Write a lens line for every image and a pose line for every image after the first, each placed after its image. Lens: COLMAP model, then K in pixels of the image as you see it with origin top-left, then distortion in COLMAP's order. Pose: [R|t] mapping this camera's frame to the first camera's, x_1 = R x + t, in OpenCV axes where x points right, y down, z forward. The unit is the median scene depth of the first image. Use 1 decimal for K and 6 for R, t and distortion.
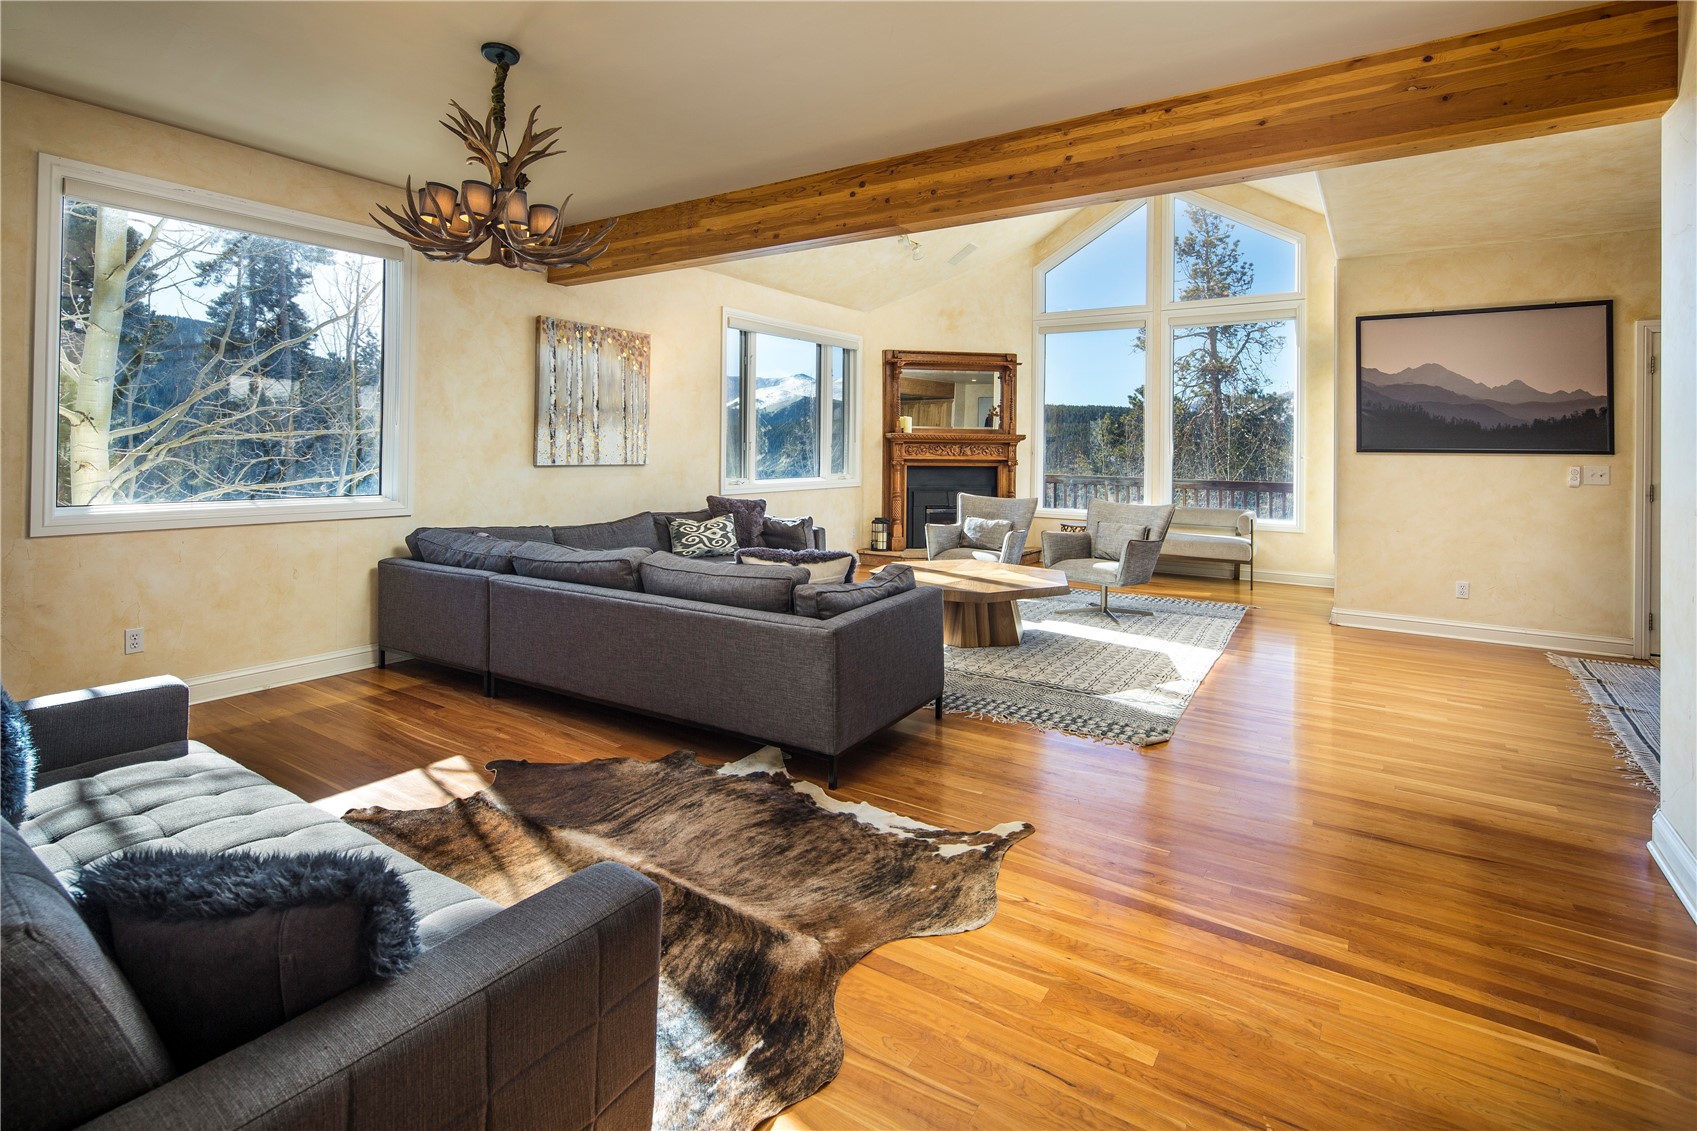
lens RADIAL K [[820.2, 0, 848.4], [0, 820.2, 486.6], [0, 0, 1]] dist [-0.001262, 0.000043]
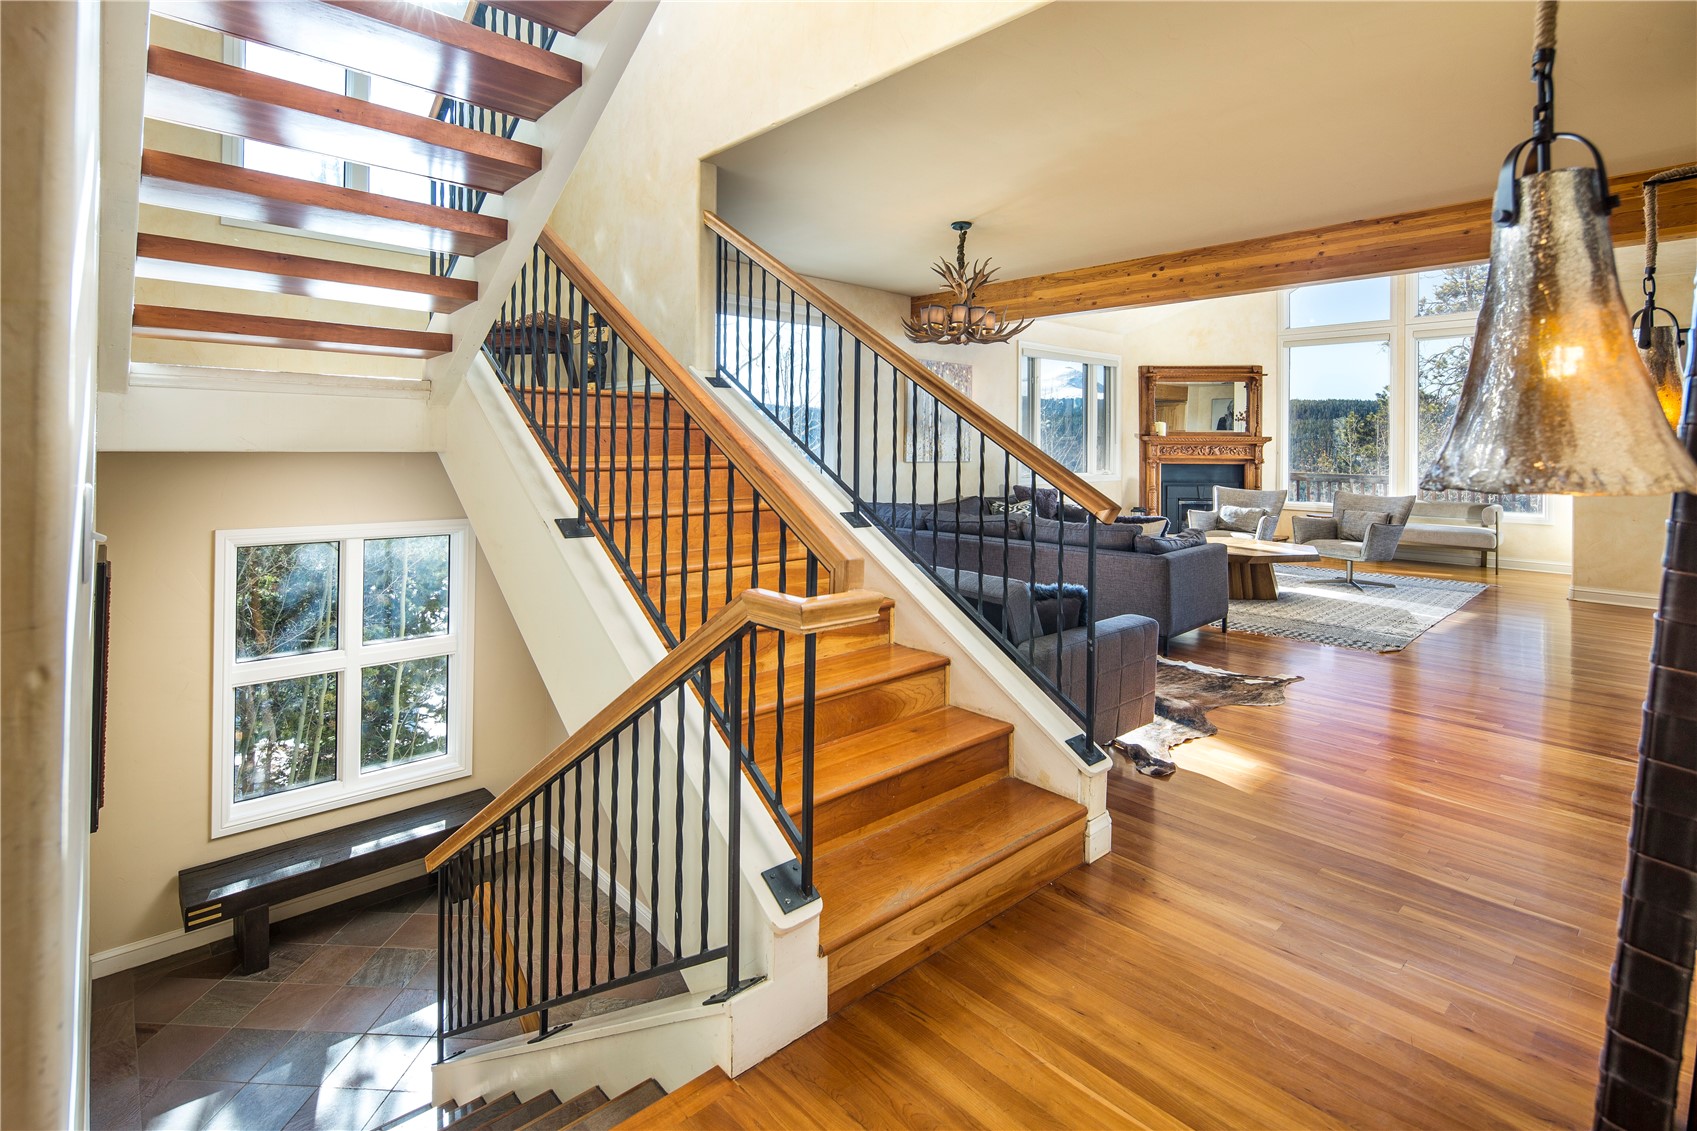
lens RADIAL K [[819.7, 0, 843.4], [0, 819.7, 467.2], [0, 0, 1]] dist [0.001022, -0.001269]
pose [[0.968888, 0.002937, -0.247481, -0.110938], [-0.008808, 0.999705, -0.022621, 0.014024], [0.247341, 0.024097, 0.968629, -0.353548]]
